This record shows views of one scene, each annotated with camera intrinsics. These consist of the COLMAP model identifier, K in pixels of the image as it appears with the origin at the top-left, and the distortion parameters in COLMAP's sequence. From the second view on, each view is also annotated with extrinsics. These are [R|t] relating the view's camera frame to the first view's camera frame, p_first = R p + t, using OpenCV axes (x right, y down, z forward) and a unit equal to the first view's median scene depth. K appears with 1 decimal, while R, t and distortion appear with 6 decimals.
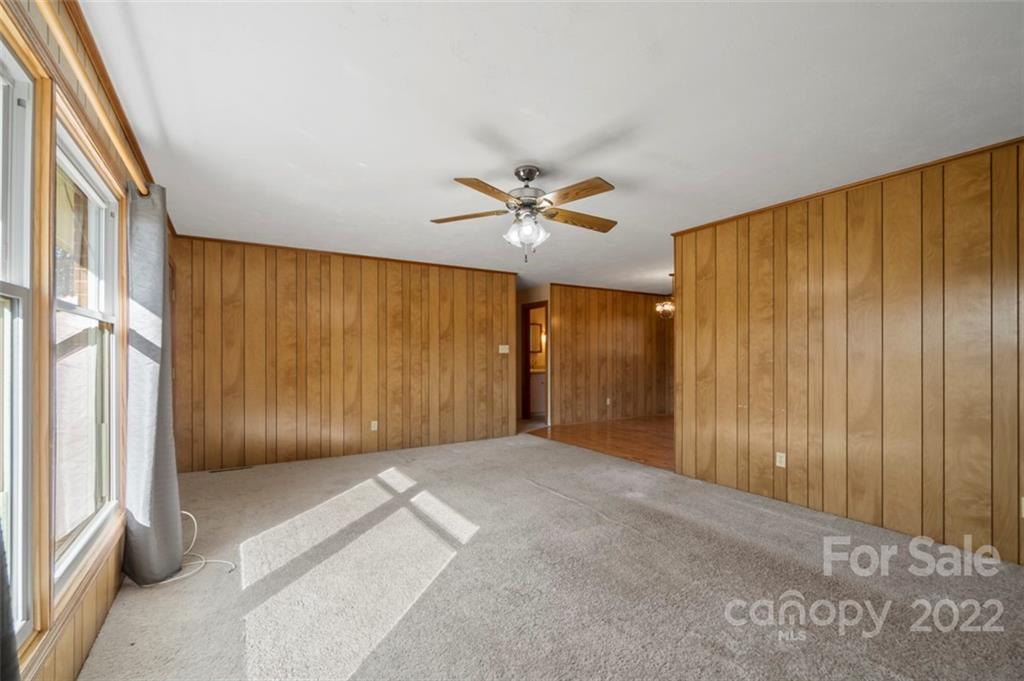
lens RADIAL K [[441.1, 0, 506.6], [0, 441.1, 346.0], [0, 0, 1]] dist [-0.001725, -0.001261]
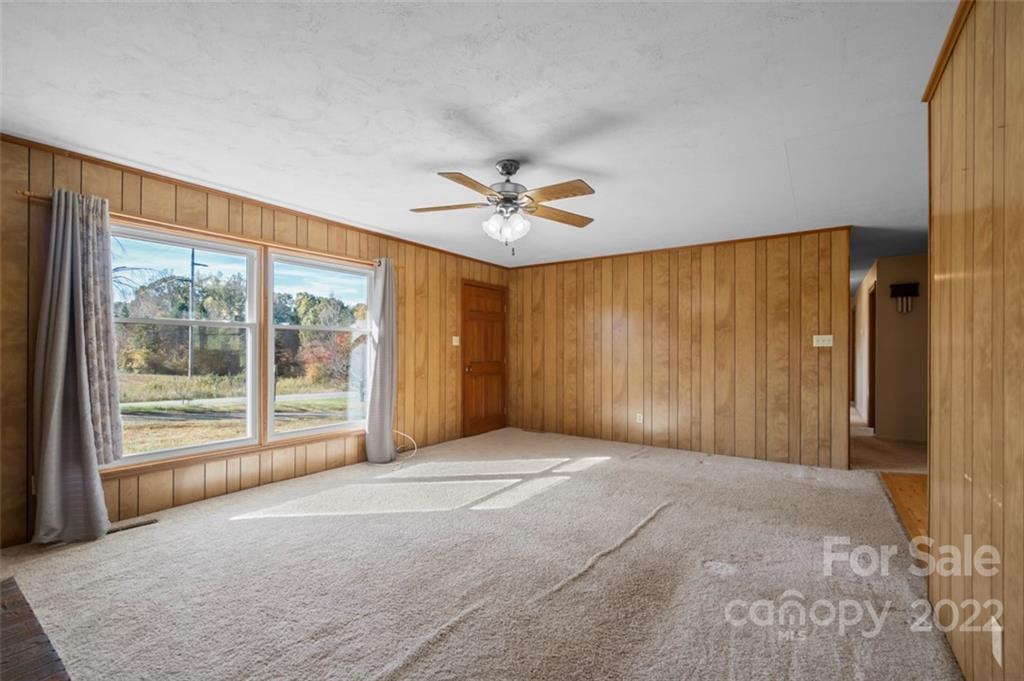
lens RADIAL K [[441.1, 0, 506.1], [0, 441.1, 350.6], [0, 0, 1]] dist [-0.001725, -0.001261]
pose [[0.396464, 0.005355, -0.918035, 0.566709], [0.016136, 0.999788, 0.012800, 0.006861], [0.917909, -0.019888, 0.396293, 0.350585]]
